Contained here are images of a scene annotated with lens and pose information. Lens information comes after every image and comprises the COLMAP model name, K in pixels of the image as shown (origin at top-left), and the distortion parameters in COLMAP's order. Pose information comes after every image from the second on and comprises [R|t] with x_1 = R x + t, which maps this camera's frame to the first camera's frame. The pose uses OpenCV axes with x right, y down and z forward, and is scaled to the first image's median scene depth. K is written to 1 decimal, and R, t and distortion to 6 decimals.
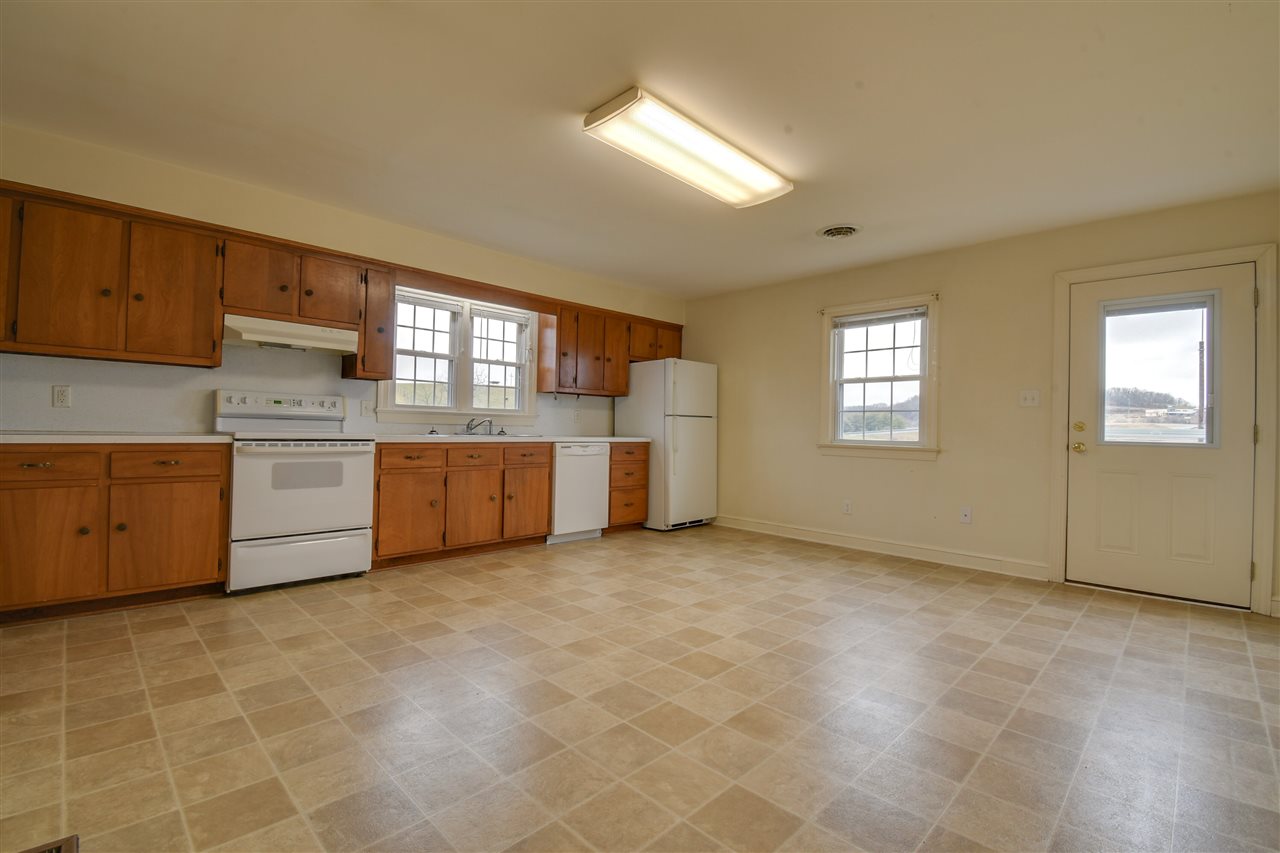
lens RADIAL K [[573.7, 0, 640.0], [0, 573.7, 426.5], [0, 0, 1]] dist [0.002244, -0.000245]
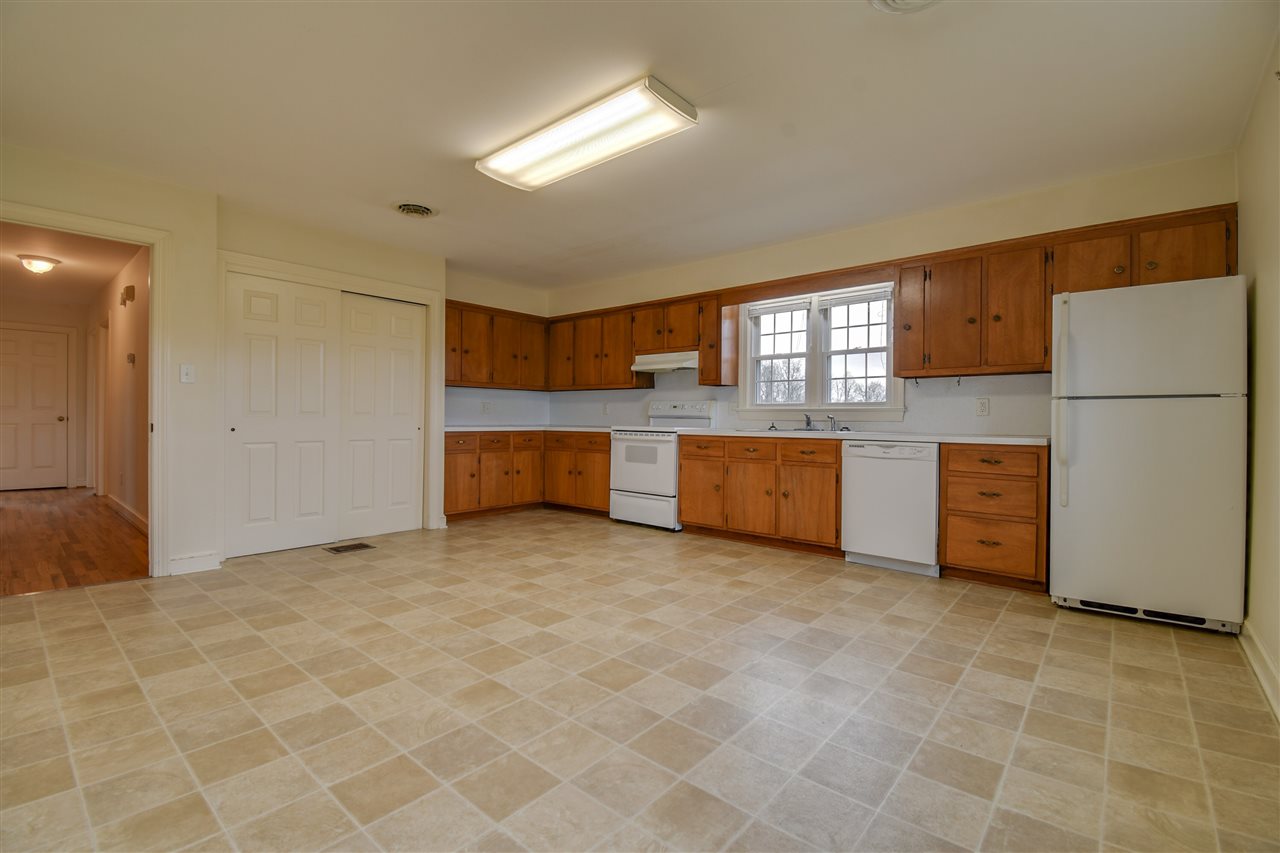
lens RADIAL K [[561.2, 0, 642.6], [0, 561.2, 450.0], [0, 0, 1]] dist [-0.011587, -0.000184]
pose [[0.073120, 0.034357, -0.996731, 0.788787], [-0.004340, 0.999408, 0.034131, 0.018959], [0.997314, 0.001830, 0.073226, 0.781563]]
